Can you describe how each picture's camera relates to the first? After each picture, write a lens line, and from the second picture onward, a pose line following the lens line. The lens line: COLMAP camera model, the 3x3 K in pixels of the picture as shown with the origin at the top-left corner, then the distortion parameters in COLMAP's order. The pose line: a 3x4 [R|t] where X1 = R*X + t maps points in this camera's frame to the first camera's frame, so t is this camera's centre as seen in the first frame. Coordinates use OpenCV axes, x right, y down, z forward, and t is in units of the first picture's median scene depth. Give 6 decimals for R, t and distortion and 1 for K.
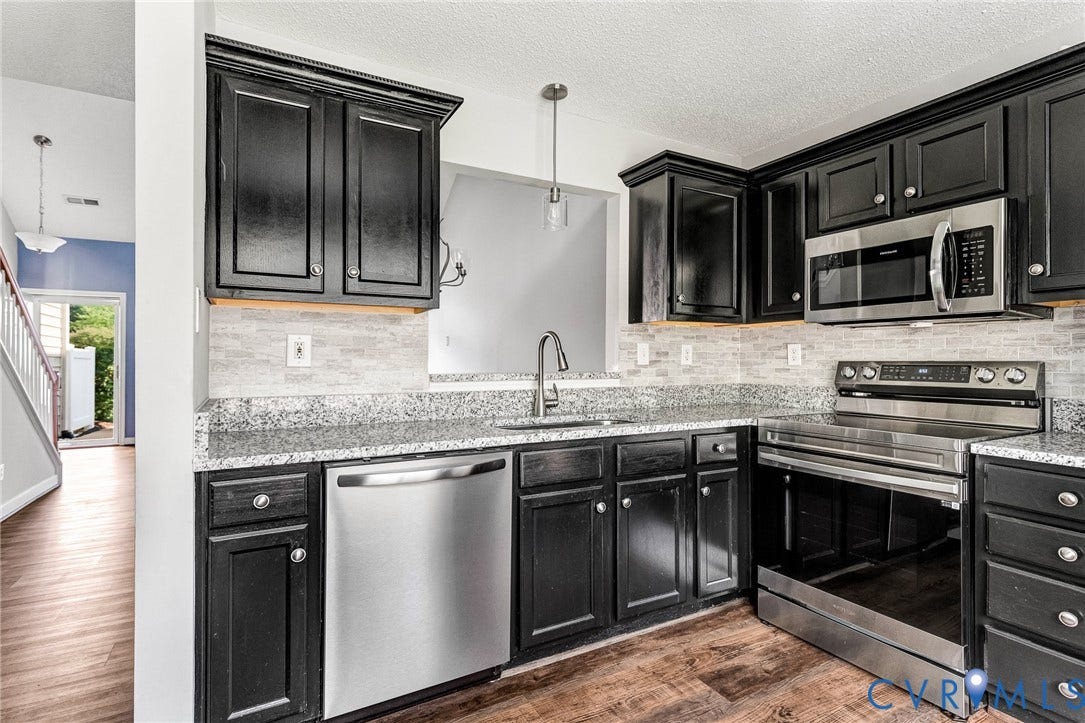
lens RADIAL K [[514.7, 0, 542.5], [0, 514.7, 354.8], [0, 0, 1]] dist [-0.000047, -0.000188]
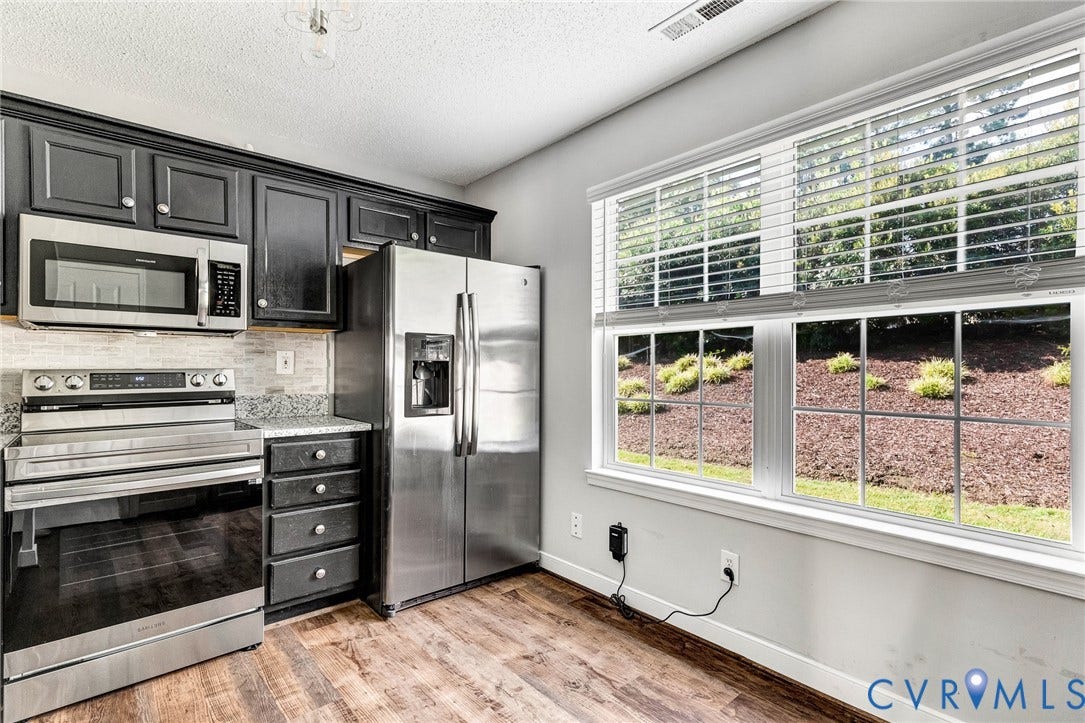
lens RADIAL K [[514.2, 0, 548.3], [0, 514.2, 365.3], [0, 0, 1]] dist [0.003887, 0.000997]
pose [[-0.201692, 0.004370, 0.979439, -0.451604], [-0.007667, 0.999952, -0.006040, 0.004782], [-0.979419, -0.008727, -0.201649, 0.411545]]
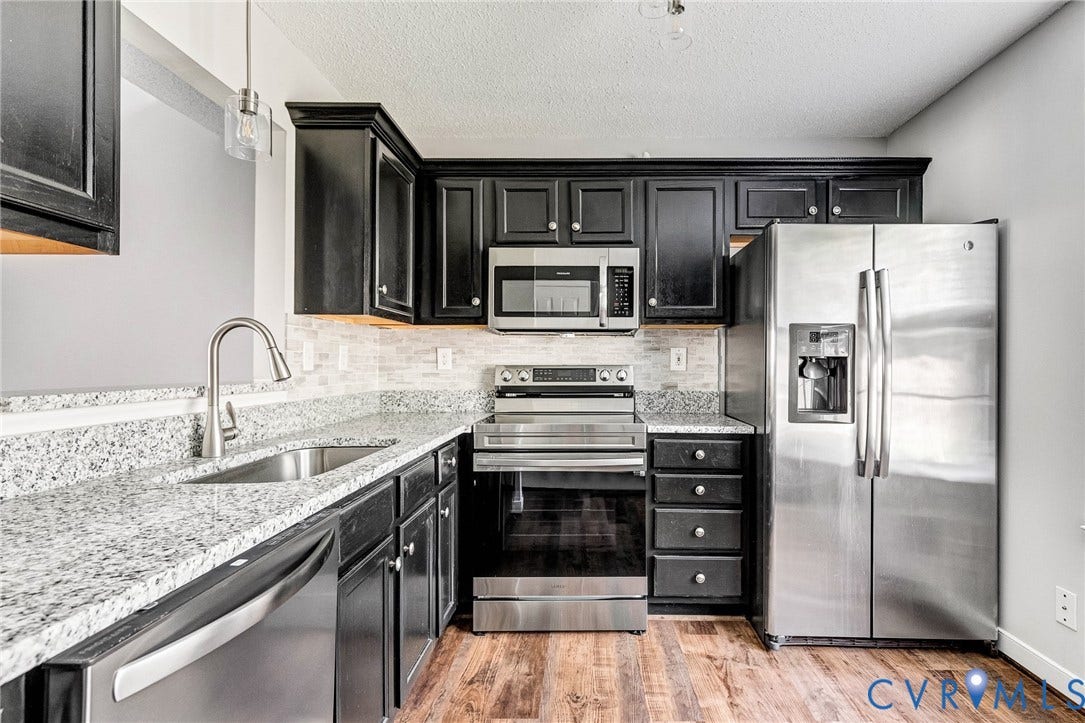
lens RADIAL K [[541.5, 0, 582.0], [0, 541.5, 361.6], [0, 0, 1]] dist [0.009620, -0.000590]
pose [[0.494841, 0.004742, 0.868971, -0.370327], [-0.008779, 0.999961, -0.000458, 0.003931], [-0.868939, -0.007402, 0.494864, 0.329410]]
